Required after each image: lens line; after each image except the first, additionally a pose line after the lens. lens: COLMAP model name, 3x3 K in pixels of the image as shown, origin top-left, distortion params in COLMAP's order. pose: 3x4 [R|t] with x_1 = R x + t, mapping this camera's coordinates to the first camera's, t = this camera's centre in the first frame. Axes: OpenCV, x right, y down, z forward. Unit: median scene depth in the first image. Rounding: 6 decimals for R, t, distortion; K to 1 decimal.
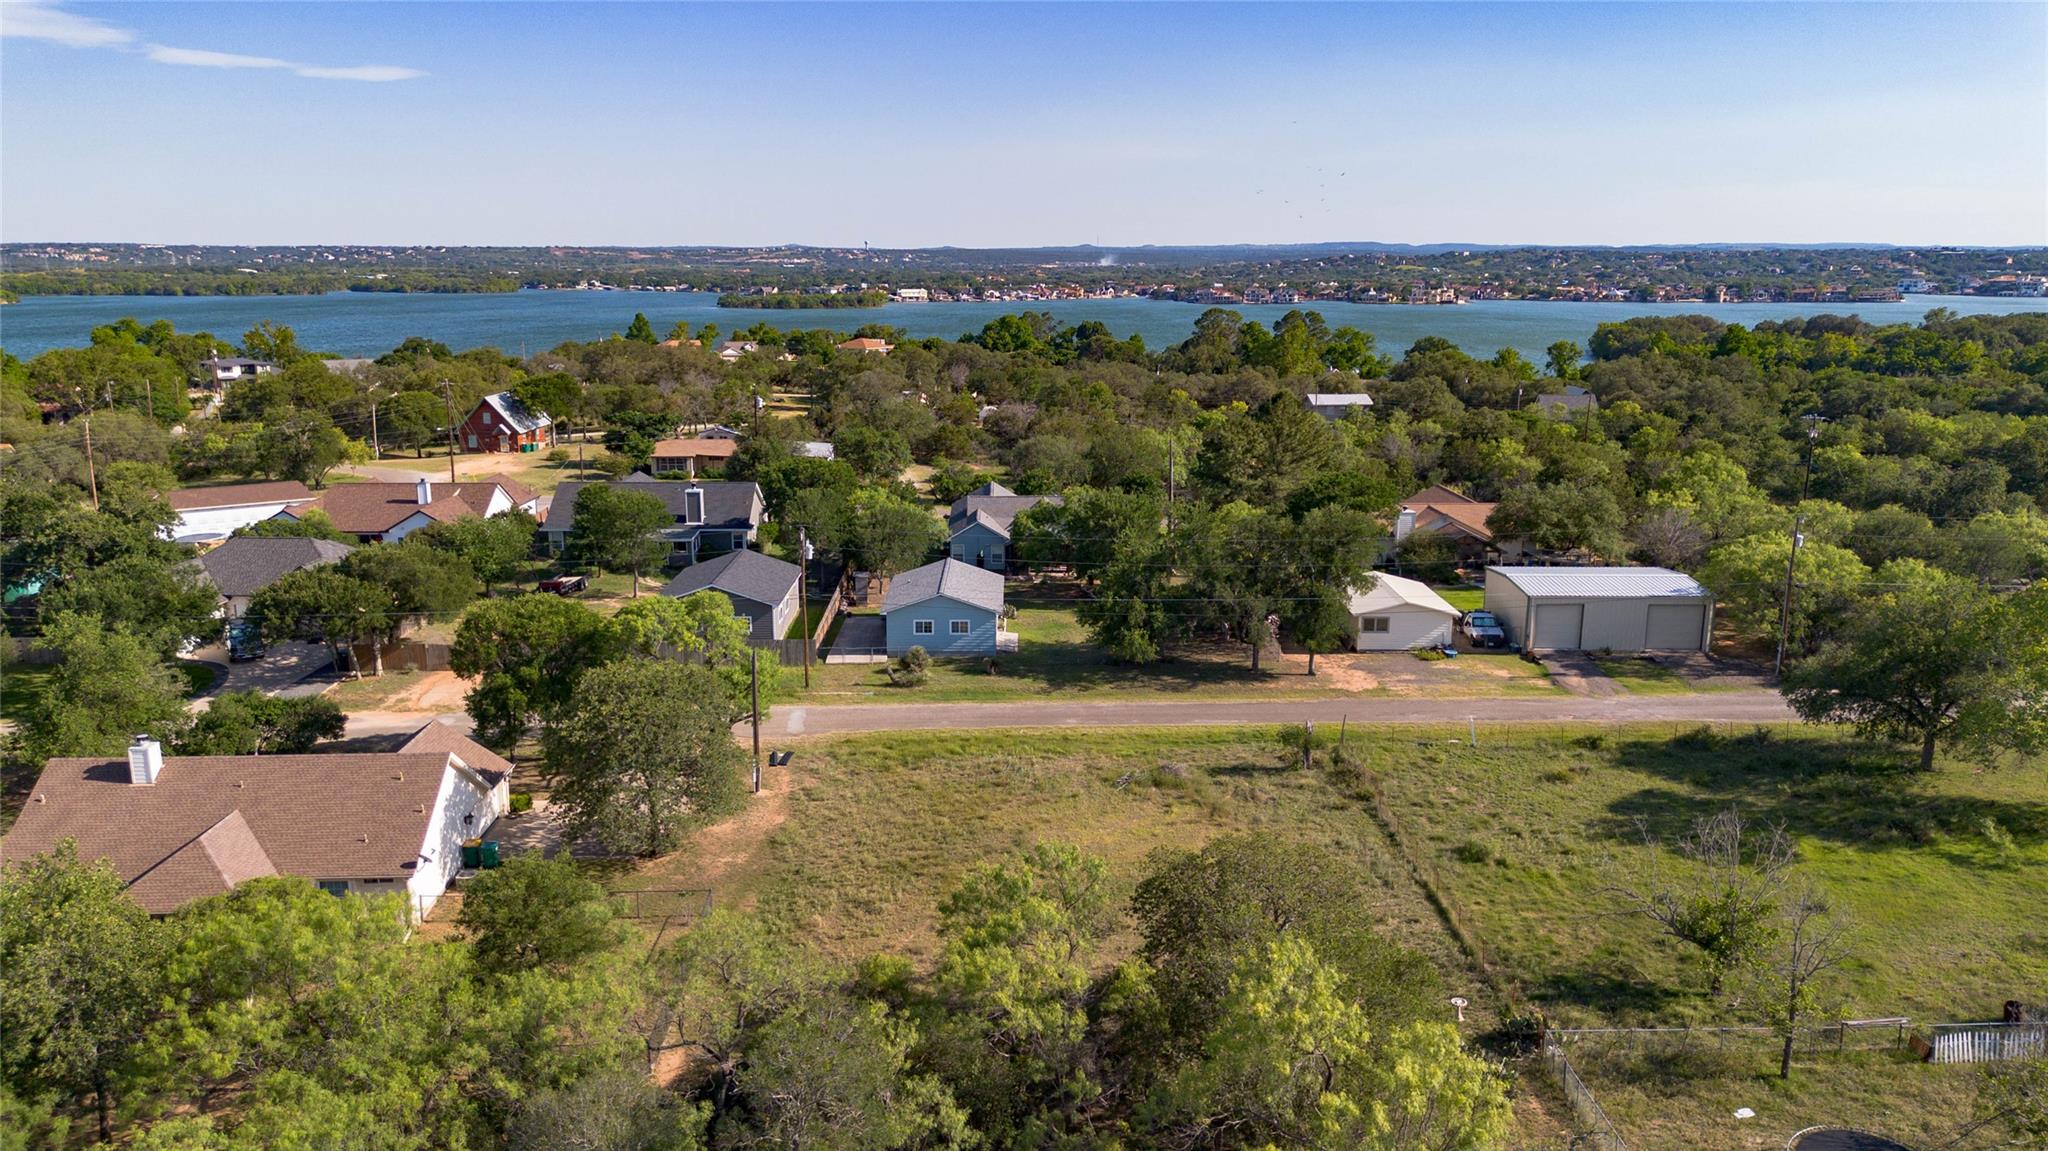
lens RADIAL K [[1455.7, 0, 1023.8], [0, 1455.7, 586.8], [0, 0, 1]] dist [0.065608, -0.065872]
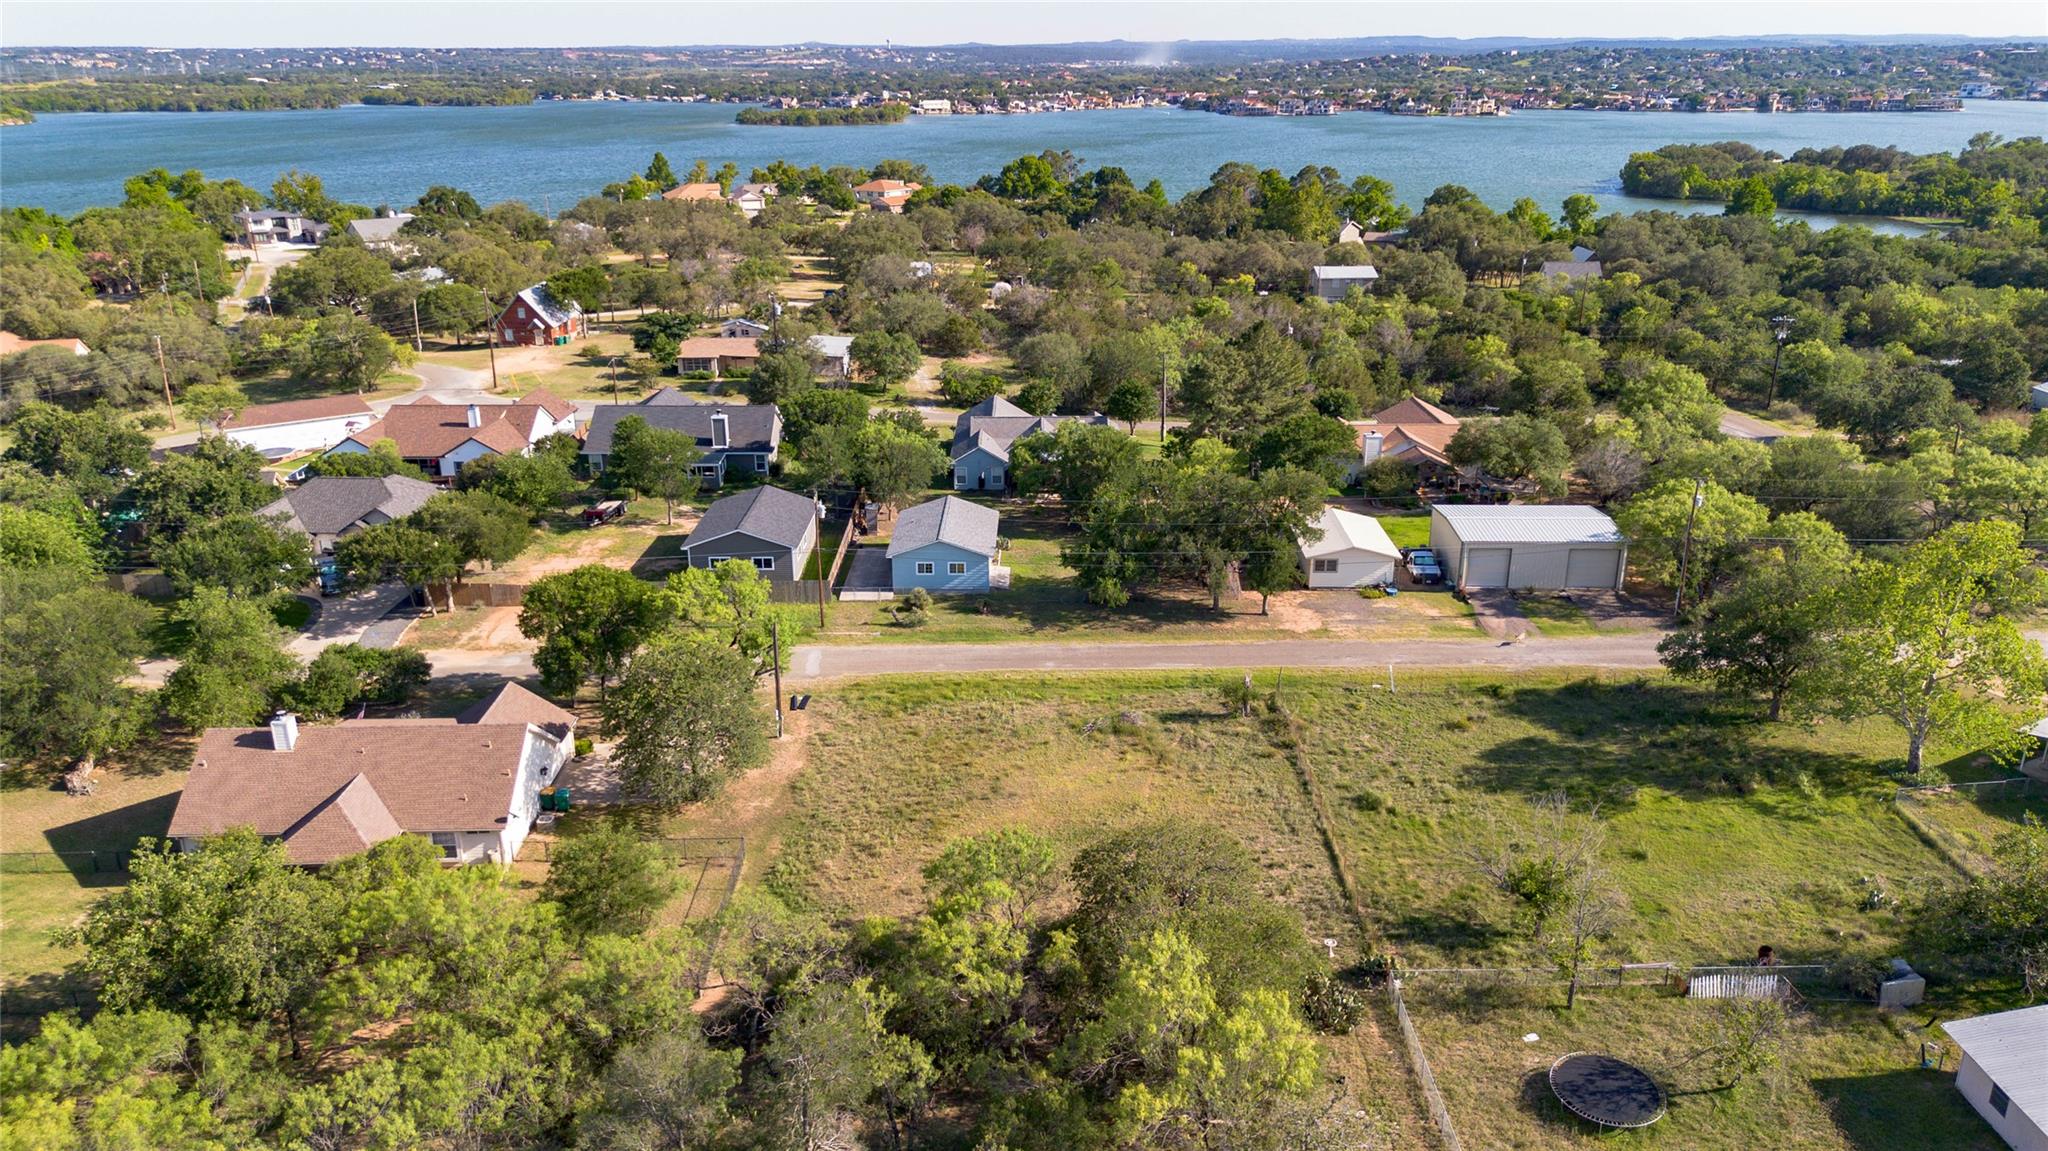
lens RADIAL K [[1461.1, 0, 1024.0], [0, 1461.1, 580.1], [0, 0, 1]] dist [0.061322, -0.061799]
pose [[0.999814, 0.001515, -0.019211, 0.030528], [0.000833, 0.992576, 0.121621, -0.102401], [0.019253, -0.121614, 0.992391, -0.128640]]
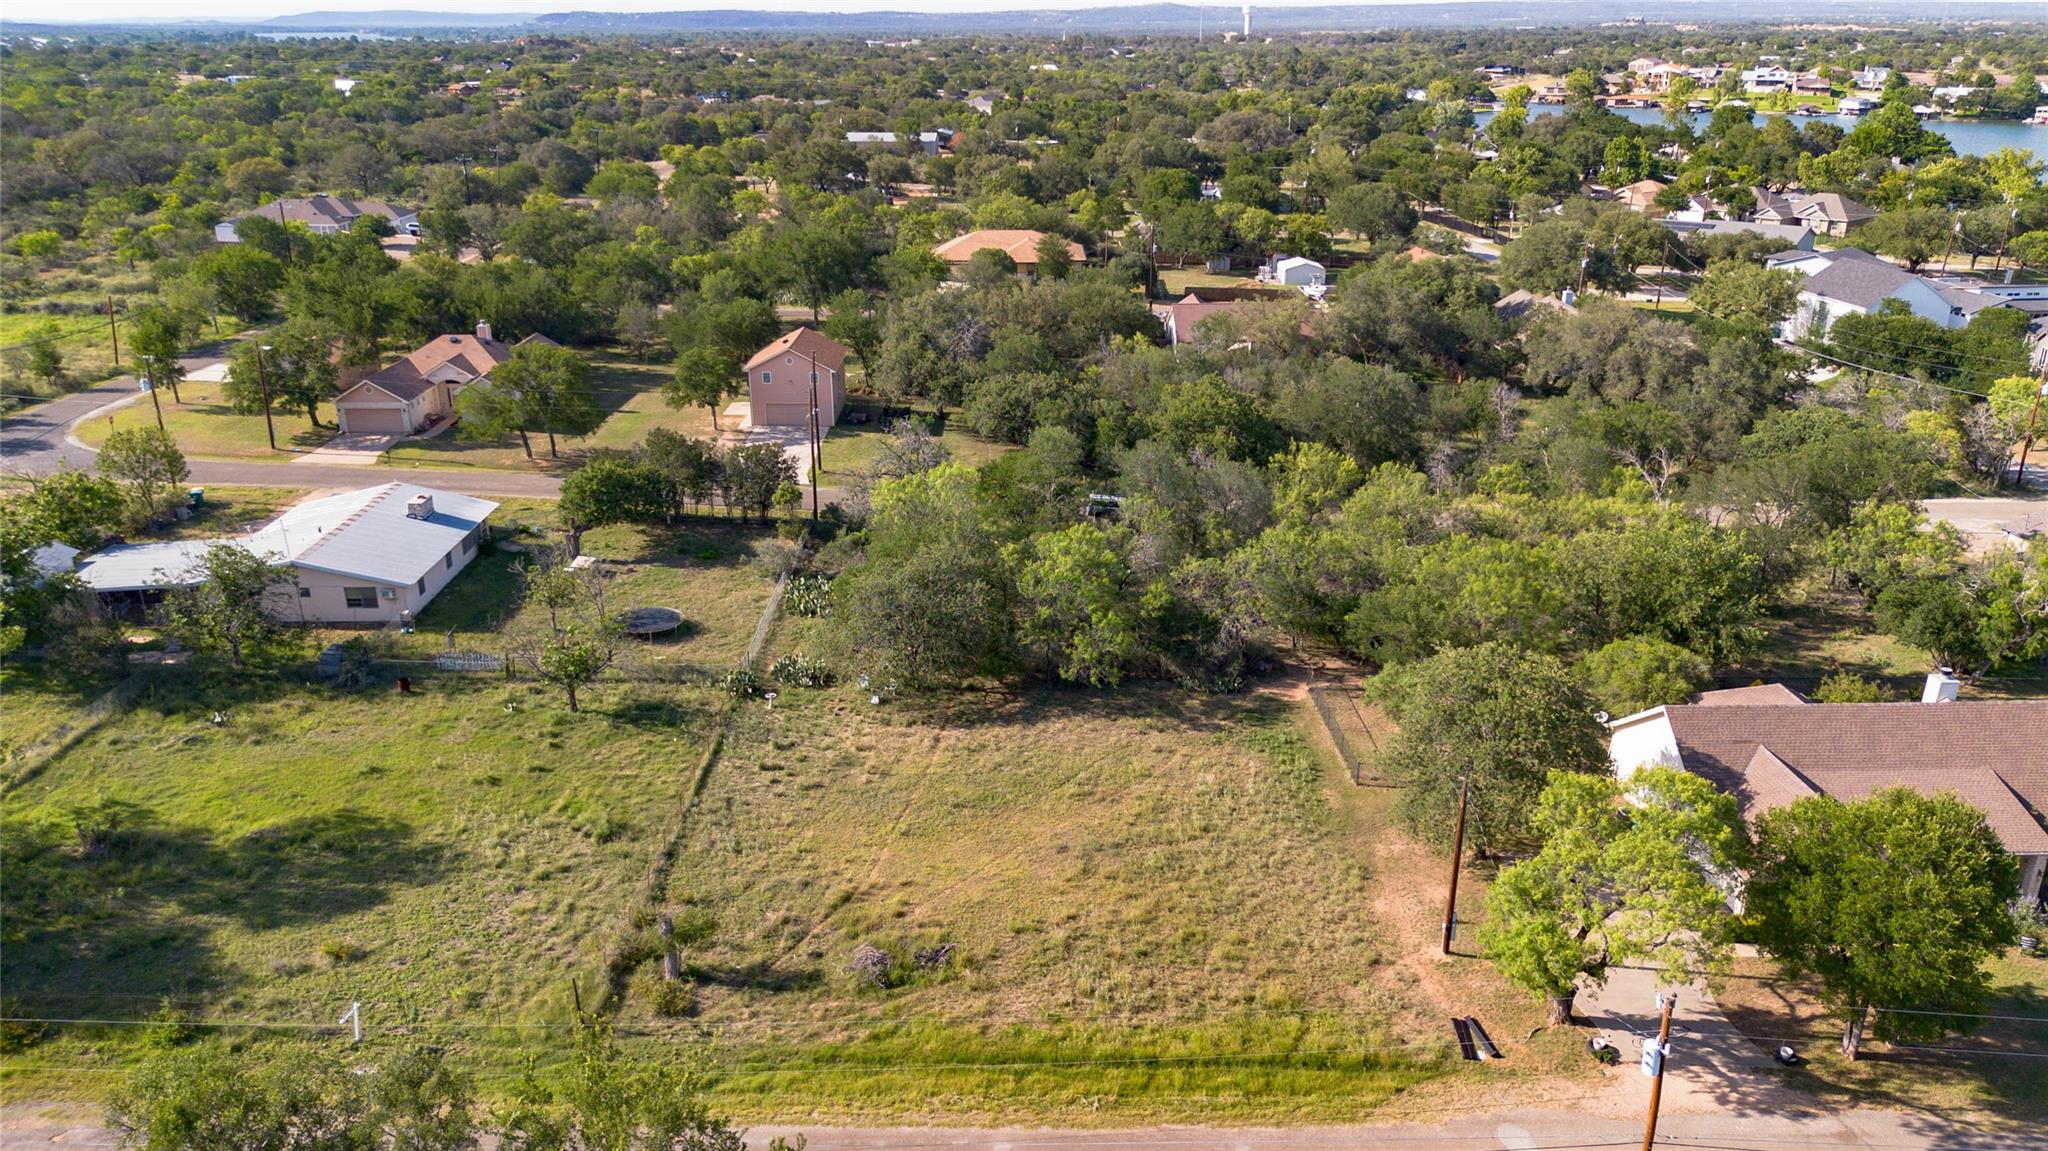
lens RADIAL K [[1455.7, 0, 1023.8], [0, 1455.7, 586.8], [0, 0, 1]] dist [0.065608, -0.065872]
pose [[-0.999915, -0.004558, 0.012182, 0.017329], [0.002908, 0.834552, 0.550922, -0.330038], [-0.012677, 0.550910, -0.834468, 1.180581]]
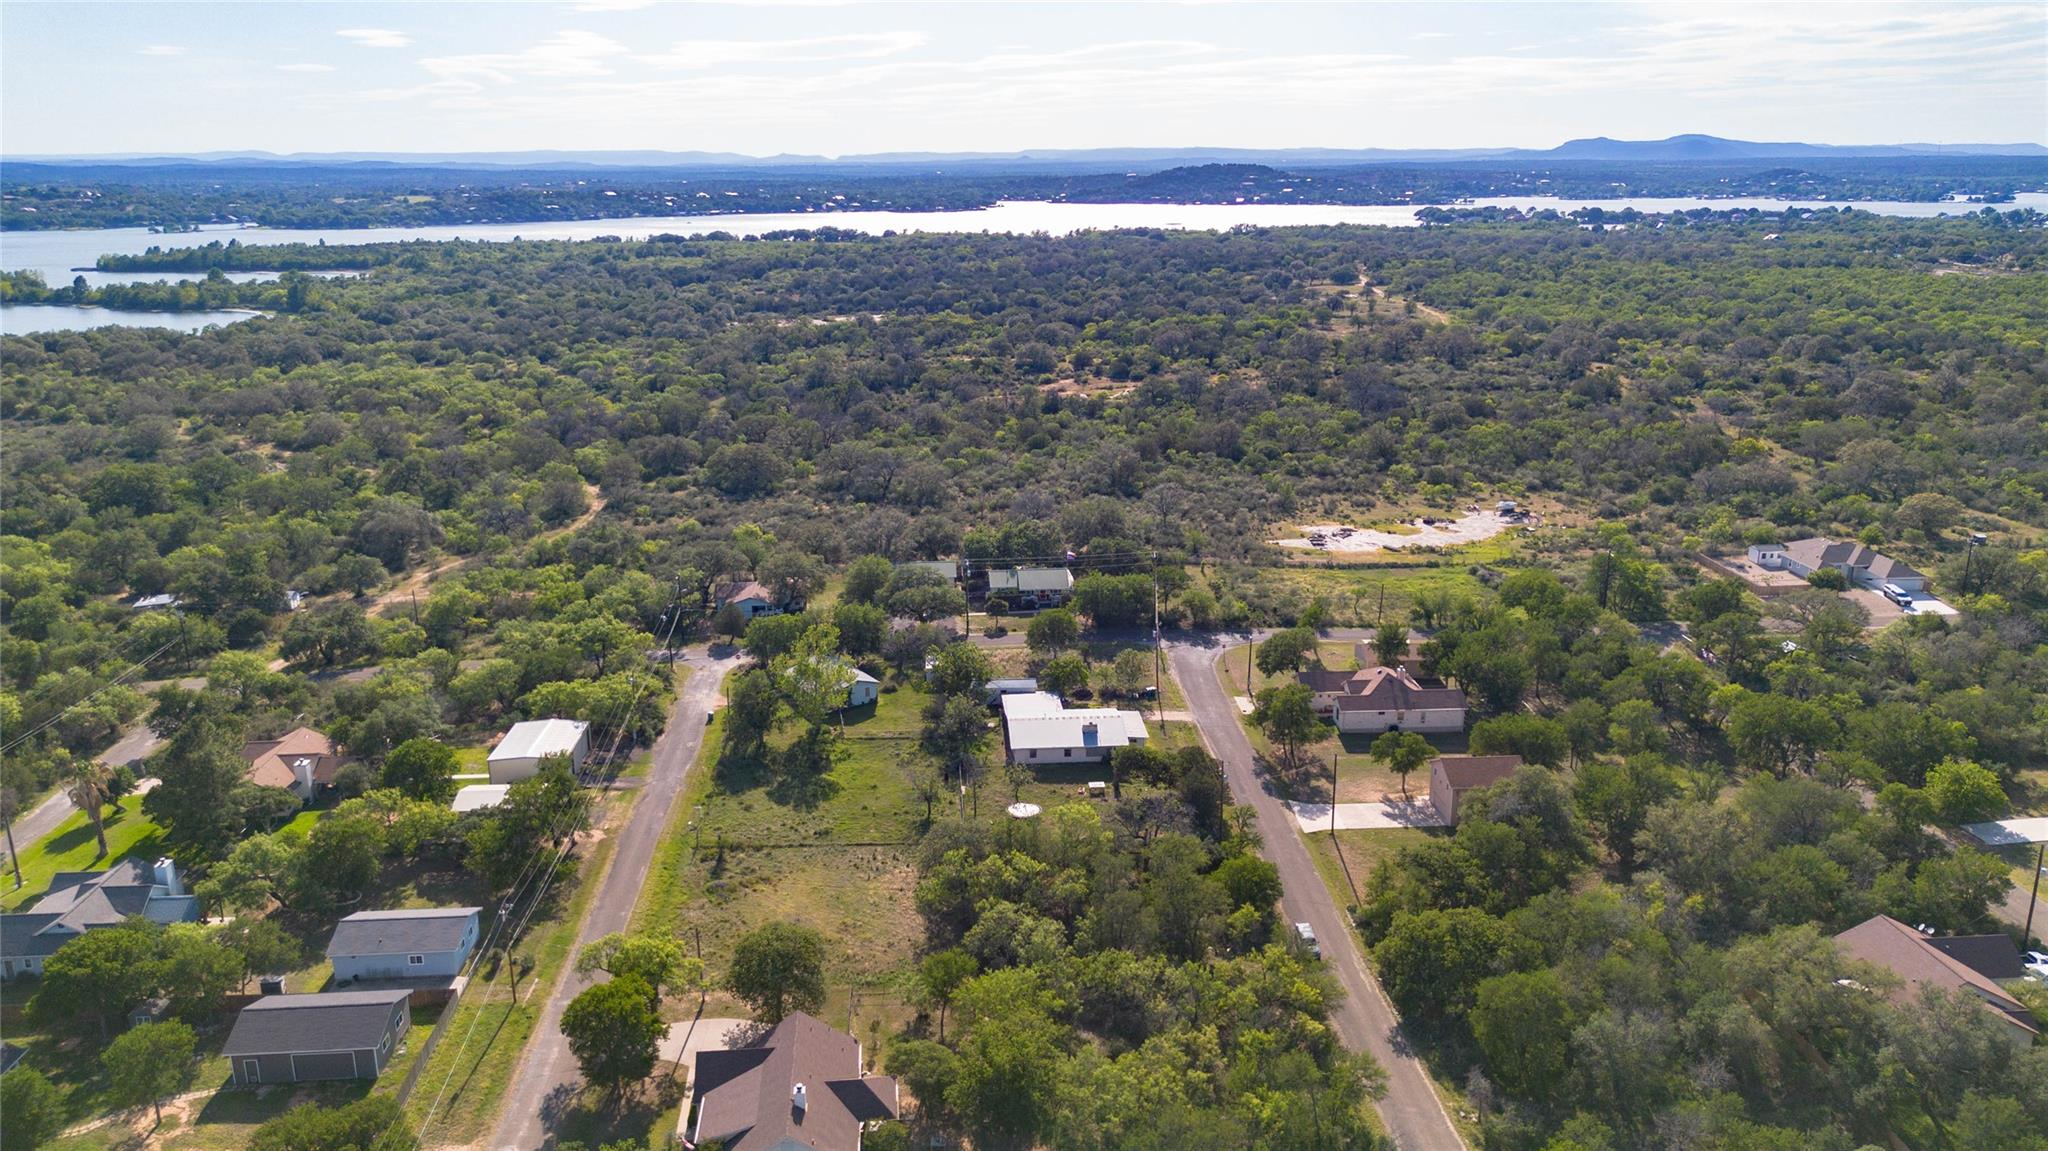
lens RADIAL K [[1467.0, 0, 1020.7], [0, 1467.0, 545.8], [0, 0, 1]] dist [0.094313, -0.128080]
pose [[-0.050849, -0.252927, 0.966148, -1.436306], [0.219533, 0.940907, 0.257873, -0.608483], [-0.974279, 0.225214, 0.007682, 0.365719]]
